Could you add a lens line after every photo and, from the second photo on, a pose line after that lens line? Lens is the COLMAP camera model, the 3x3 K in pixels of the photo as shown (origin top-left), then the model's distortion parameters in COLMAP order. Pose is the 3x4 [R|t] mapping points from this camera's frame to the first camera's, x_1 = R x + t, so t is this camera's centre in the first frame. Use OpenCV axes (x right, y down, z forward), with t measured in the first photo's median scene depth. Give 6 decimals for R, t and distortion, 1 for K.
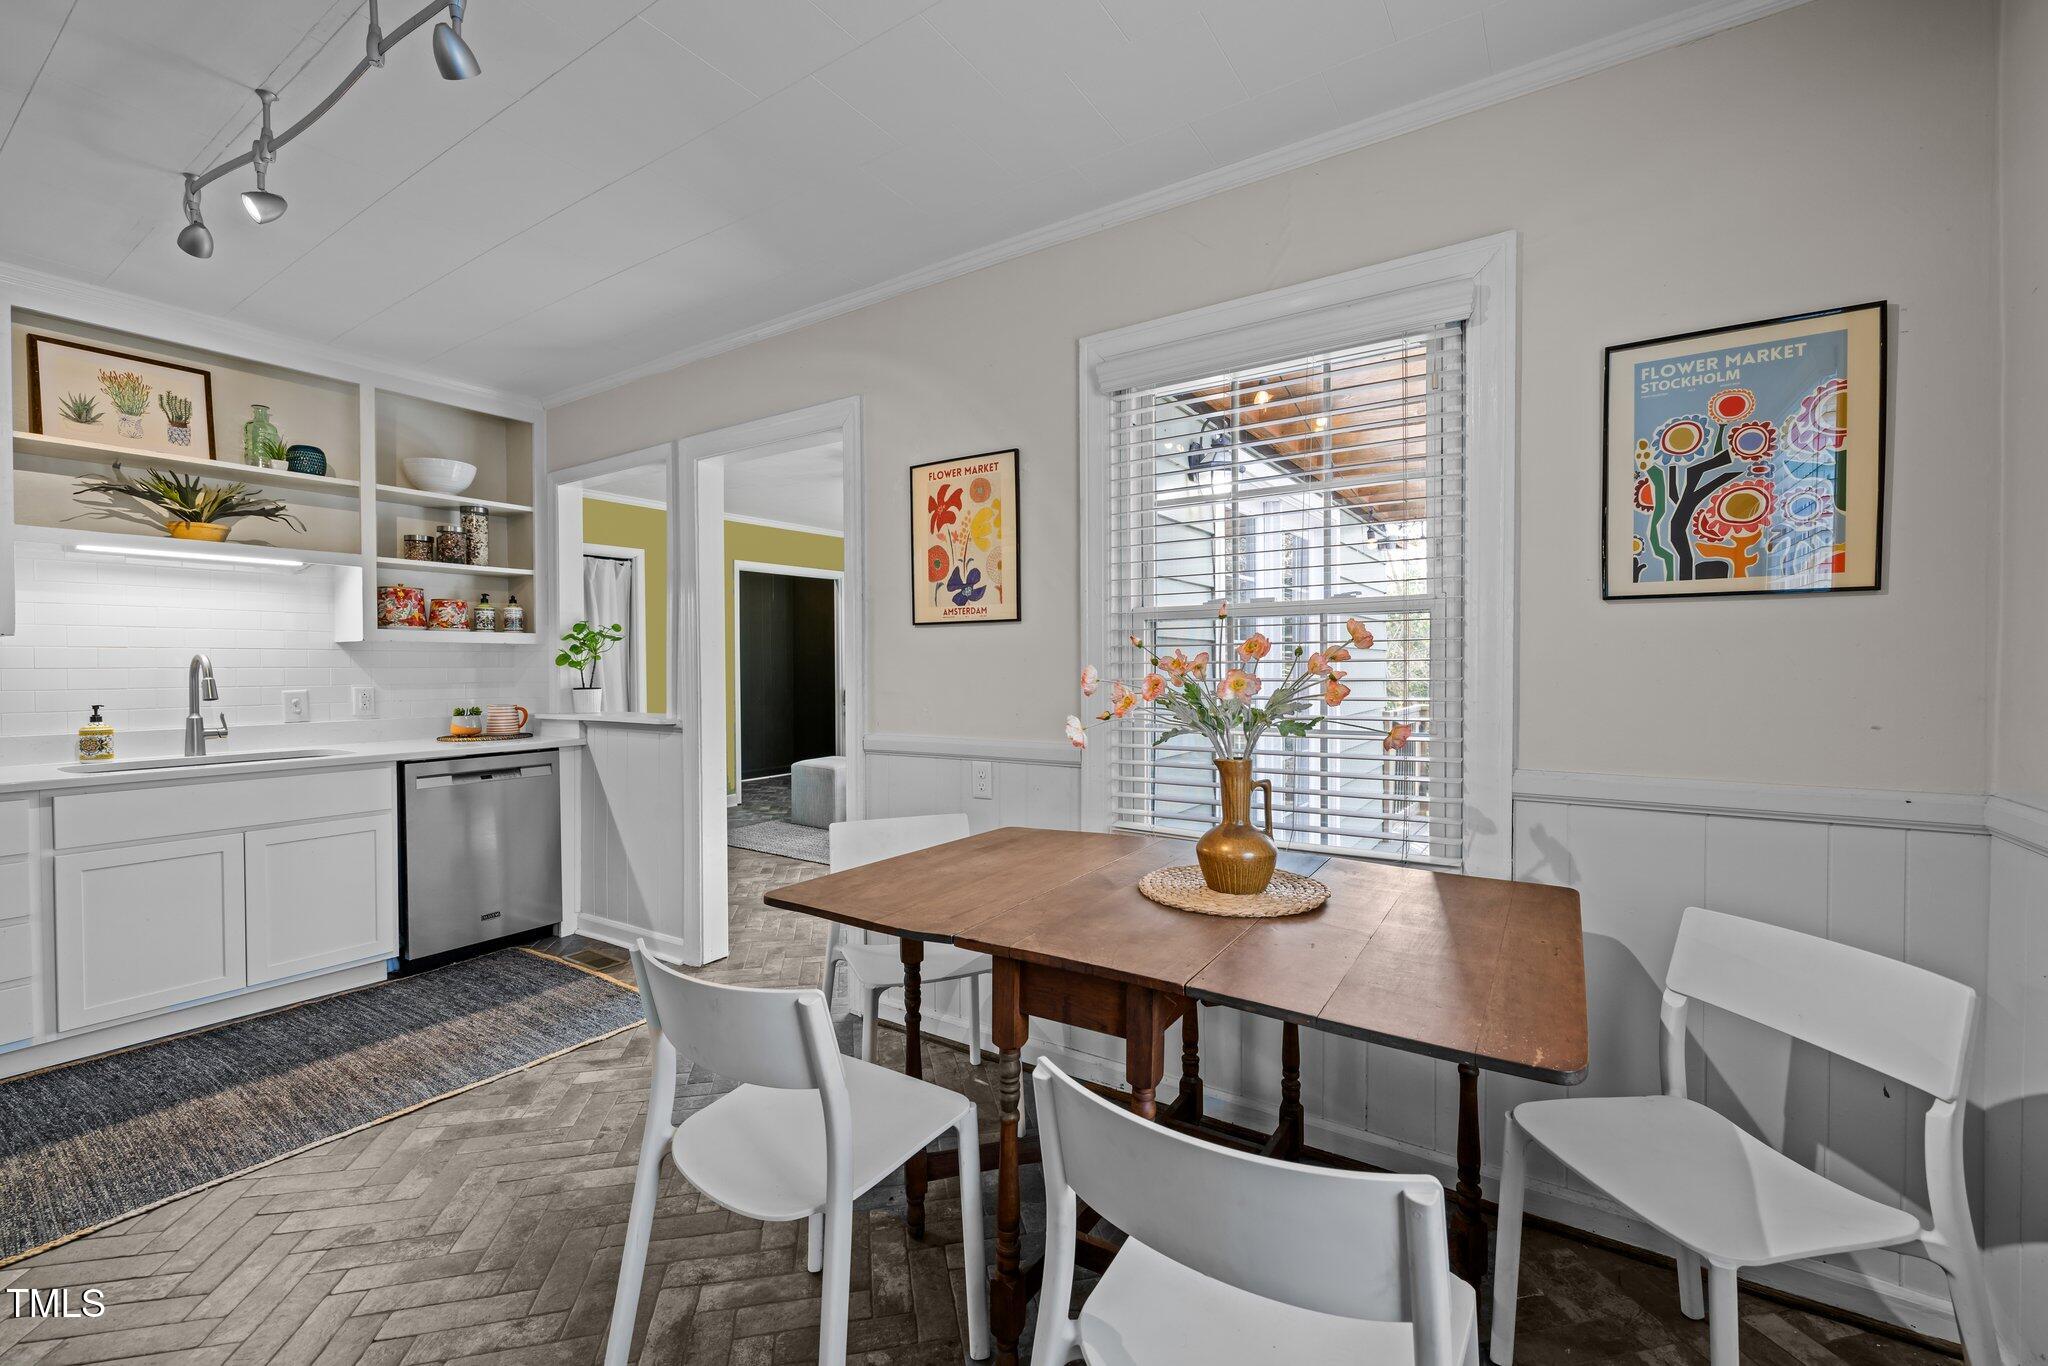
lens RADIAL K [[856.8, 0, 1024.0], [0, 856.8, 683.0], [0, 0, 1]] dist [-0.000989, 0.000270]
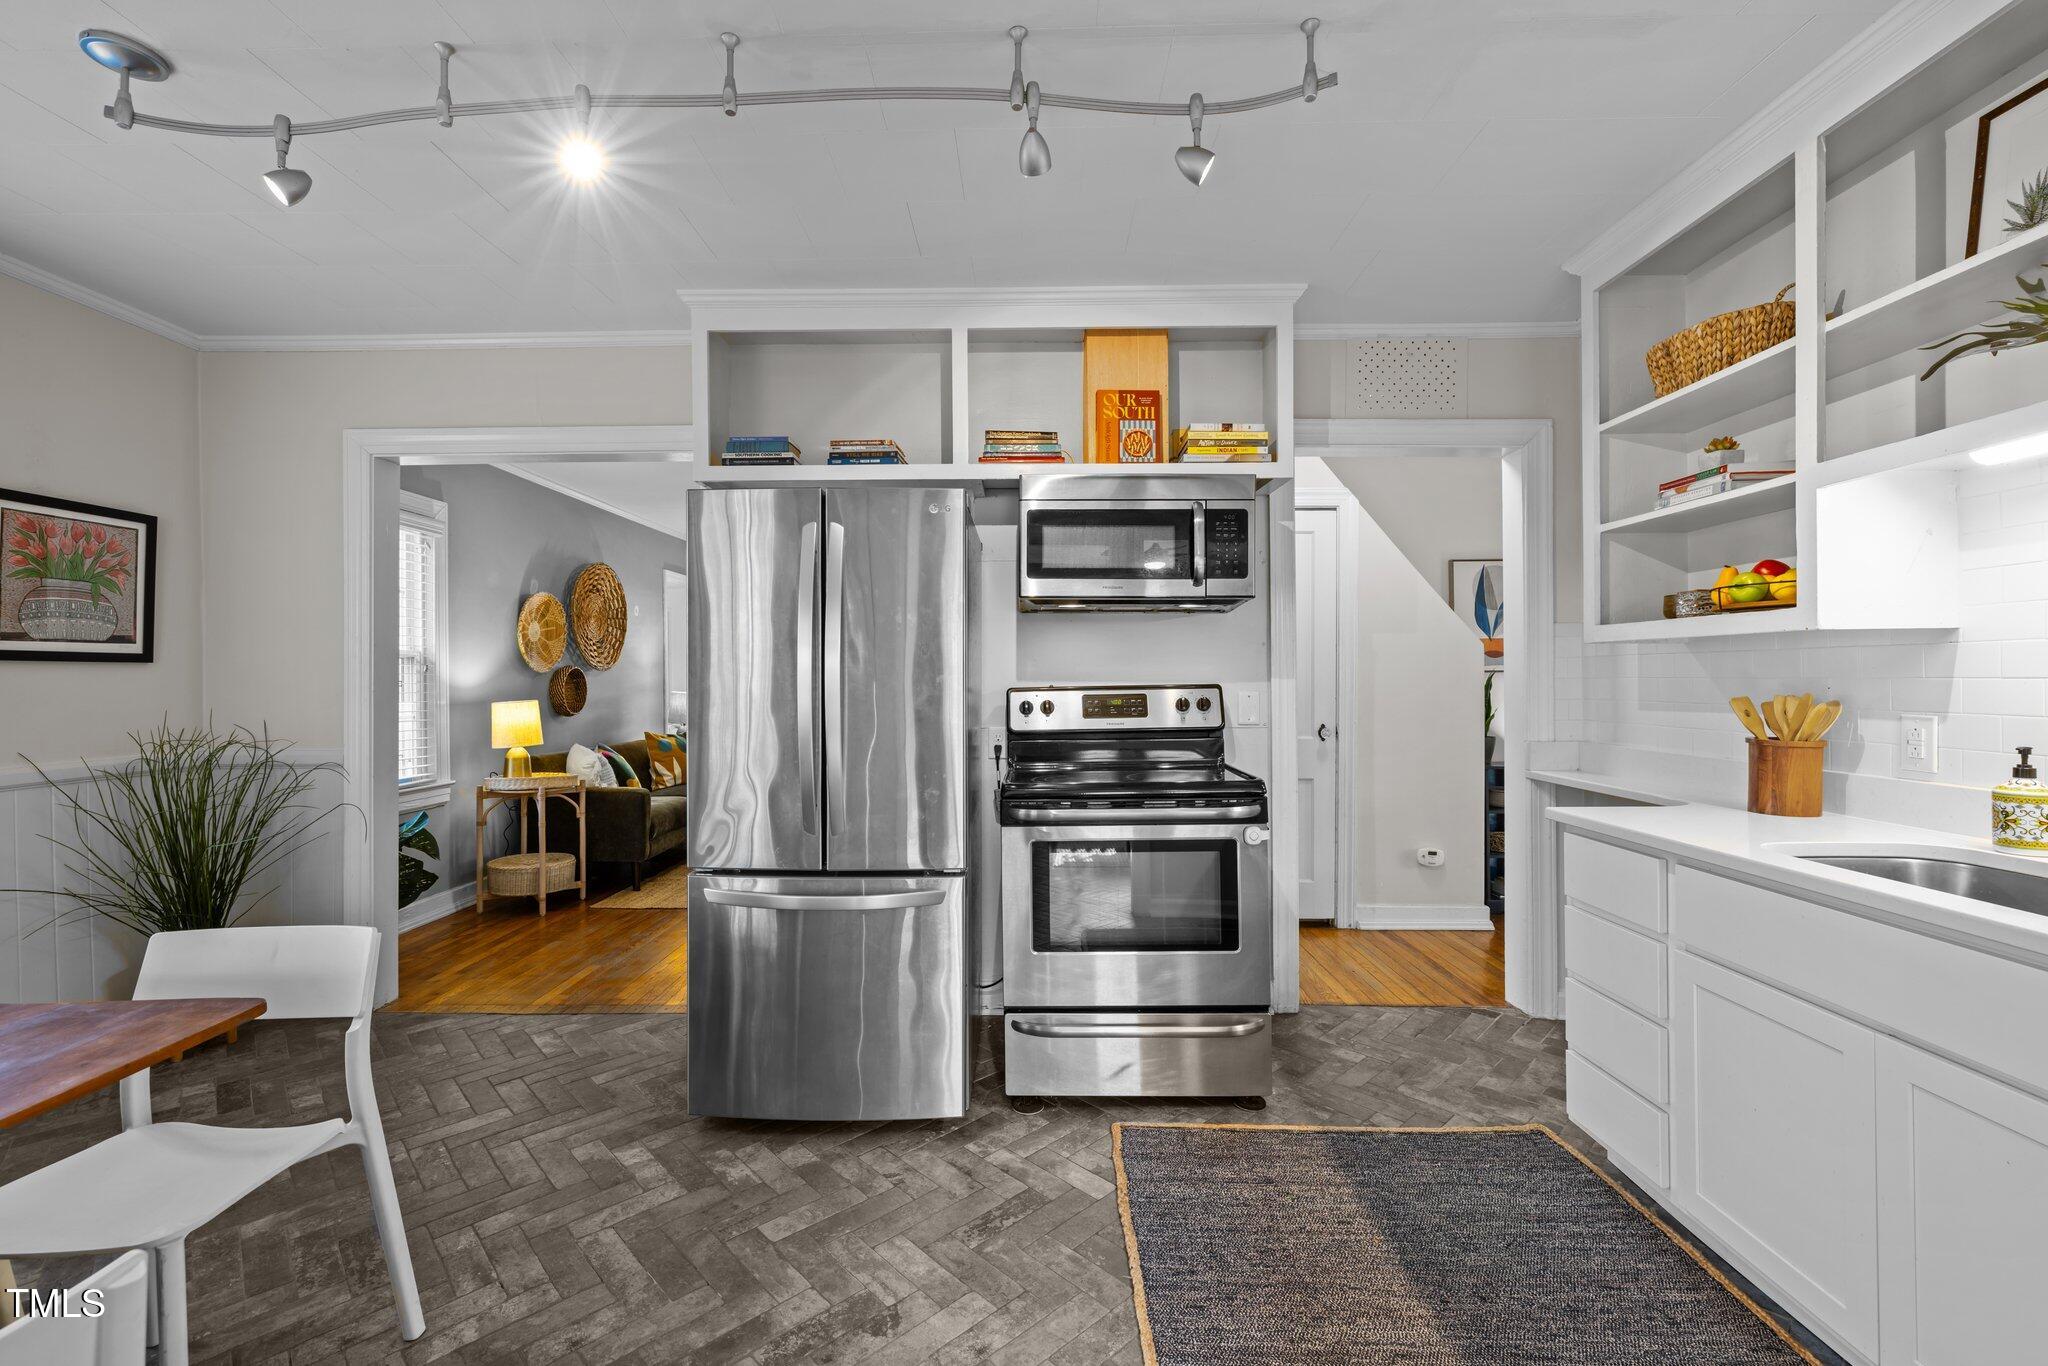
lens RADIAL K [[867.7, 0, 1017.6], [0, 867.7, 677.0], [0, 0, 1]] dist [-0.000190, 0.000092]
pose [[-0.844624, 0.007506, -0.535308, -0.283132], [-0.002522, 0.999835, 0.017998, -0.029497], [0.535355, 0.016552, -0.844465, 1.233870]]
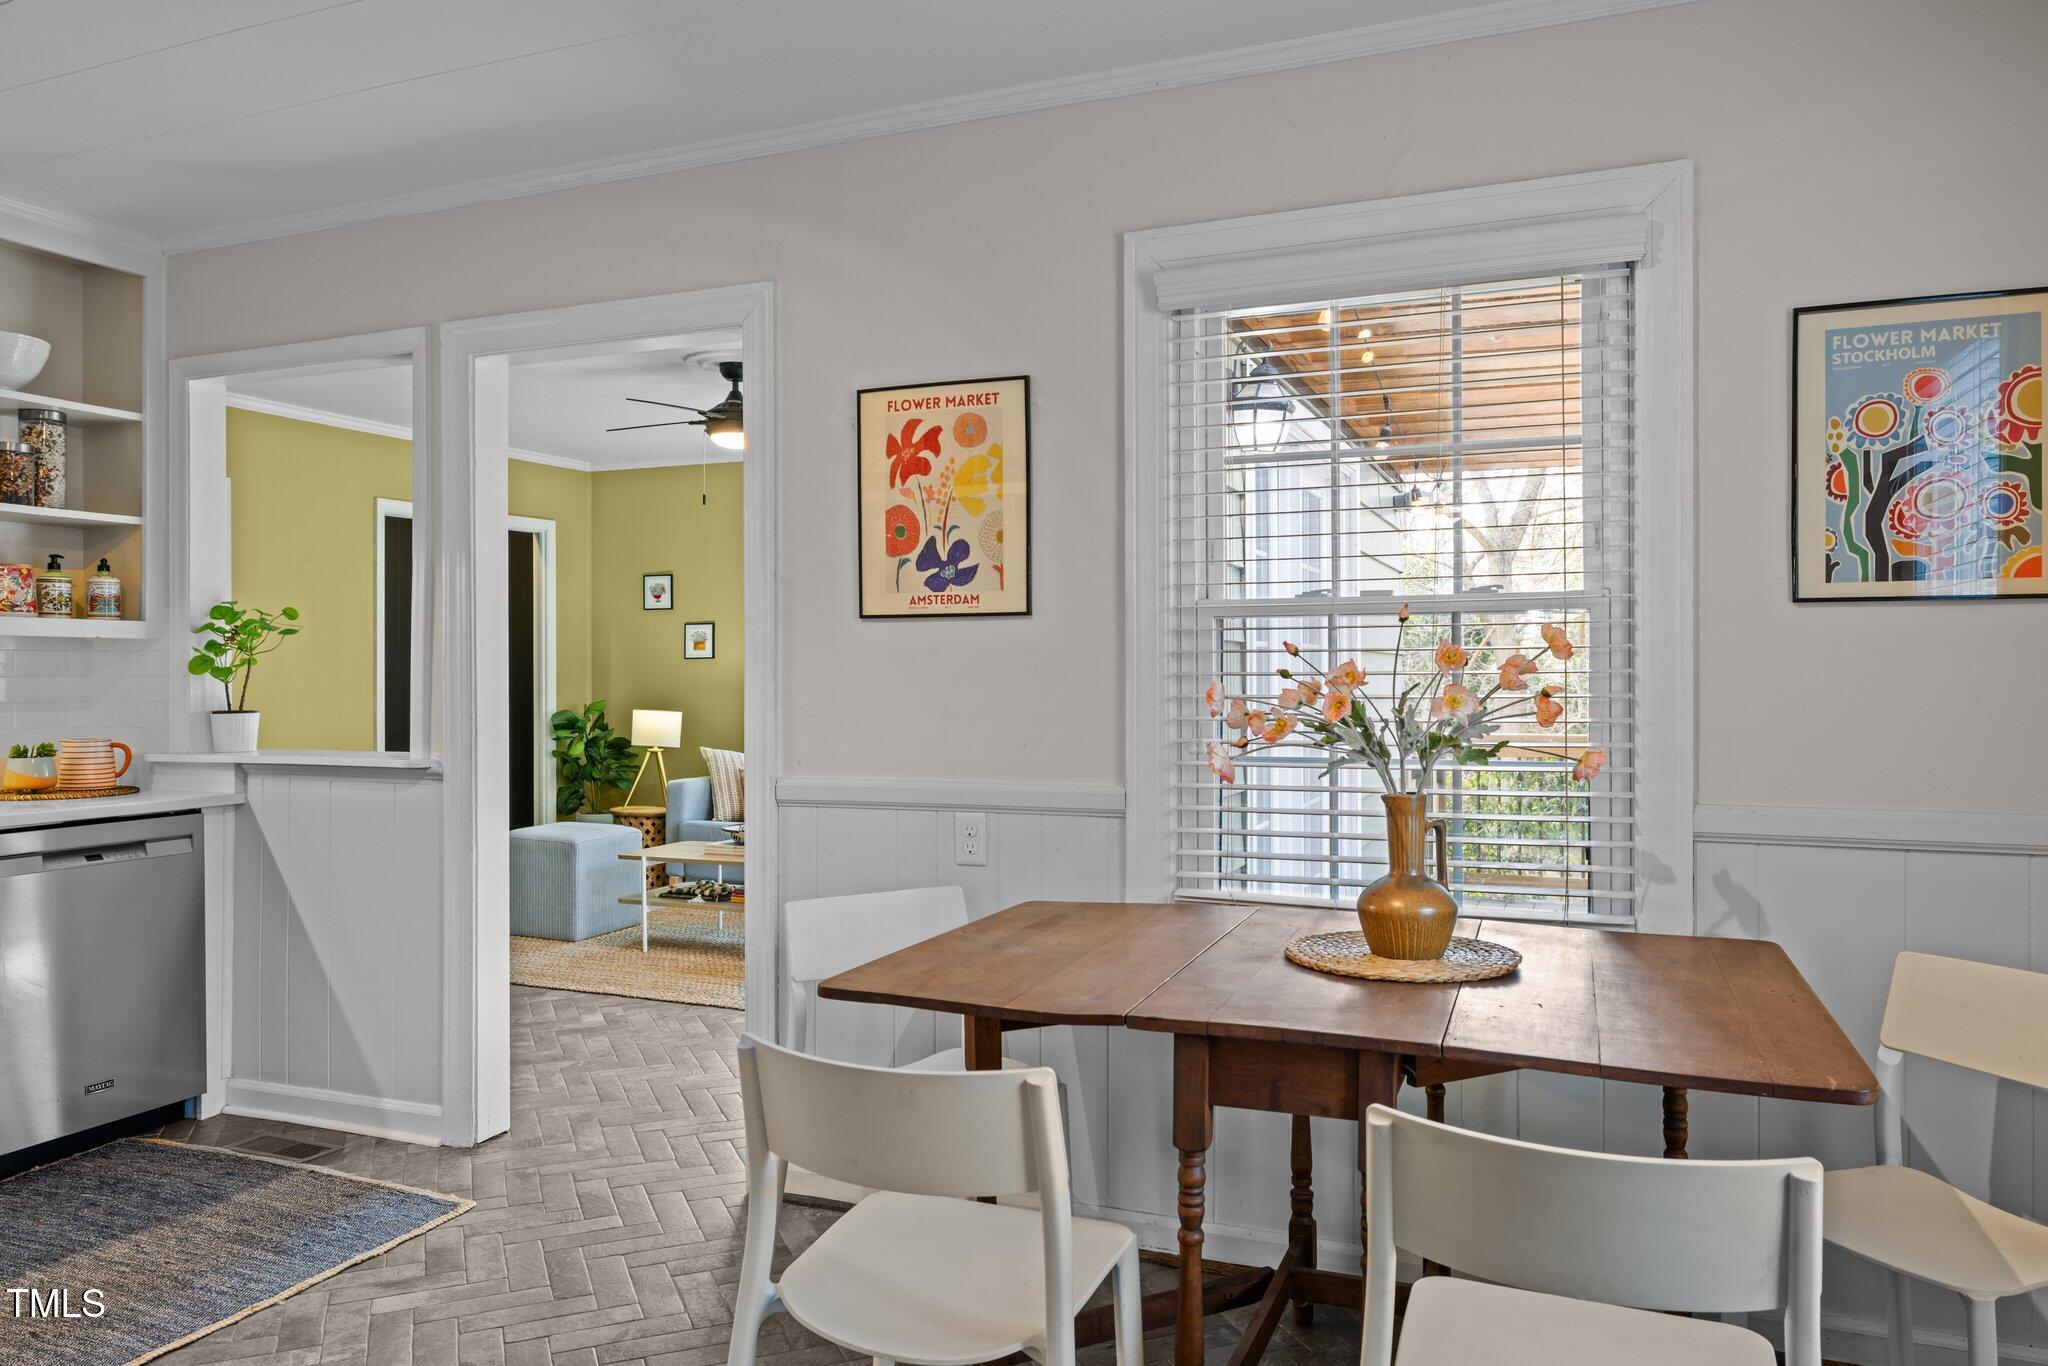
lens RADIAL K [[1415.2, 0, 1022.3], [0, 1415.2, 679.6], [0, 0, 1]] dist [0.002811, -0.005789]
pose [[0.981100, 0.001403, 0.193497, -0.229694], [0.001734, 0.999870, -0.016045, 0.000845], [-0.193494, 0.016077, 0.980970, -0.152842]]
